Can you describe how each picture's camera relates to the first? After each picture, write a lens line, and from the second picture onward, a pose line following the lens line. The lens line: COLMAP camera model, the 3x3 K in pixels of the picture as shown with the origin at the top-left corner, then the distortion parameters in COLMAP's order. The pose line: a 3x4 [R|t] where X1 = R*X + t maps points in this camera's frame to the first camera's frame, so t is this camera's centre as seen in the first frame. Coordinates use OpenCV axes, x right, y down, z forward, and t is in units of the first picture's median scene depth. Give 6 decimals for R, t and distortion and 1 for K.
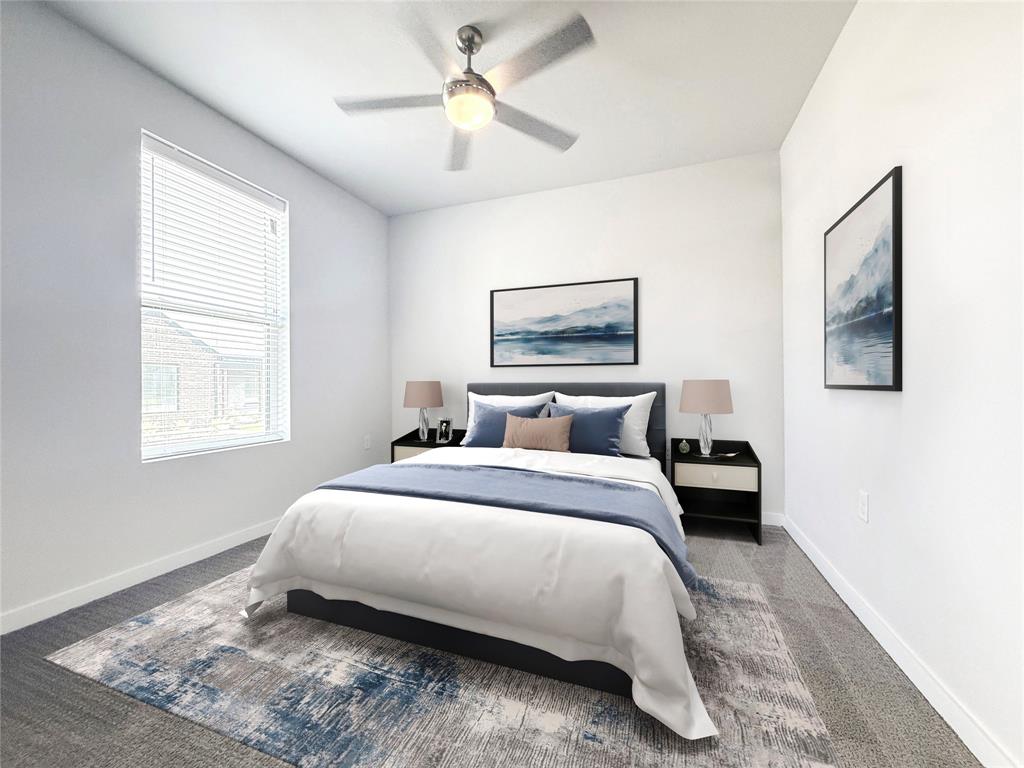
lens RADIAL K [[408.6, 0, 513.8], [0, 408.6, 385.4], [0, 0, 1]] dist [-0.001800, 0.001134]
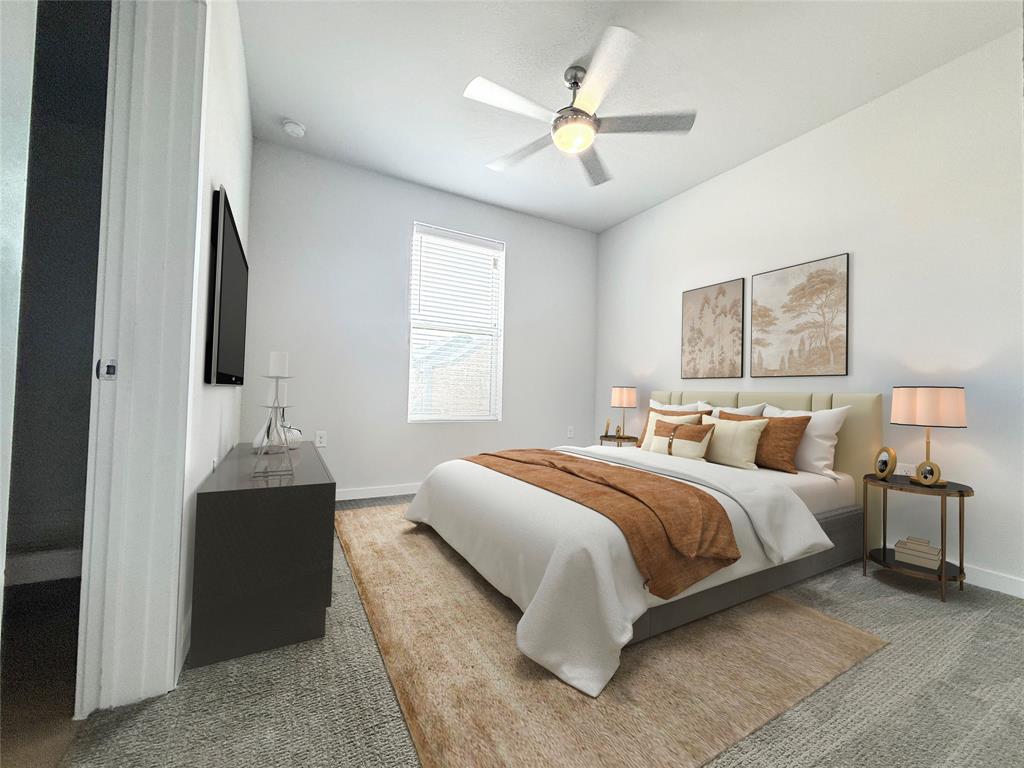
lens RADIAL K [[408.6, 0, 511.9], [0, 408.6, 383.0], [0, 0, 1]] dist [-0.001800, 0.001134]
pose [[0.763367, 0.003069, -0.645958, 0.438943], [-0.029417, 0.999116, -0.030016, 0.061411], [0.645295, 0.041916, 0.762783, 0.020358]]
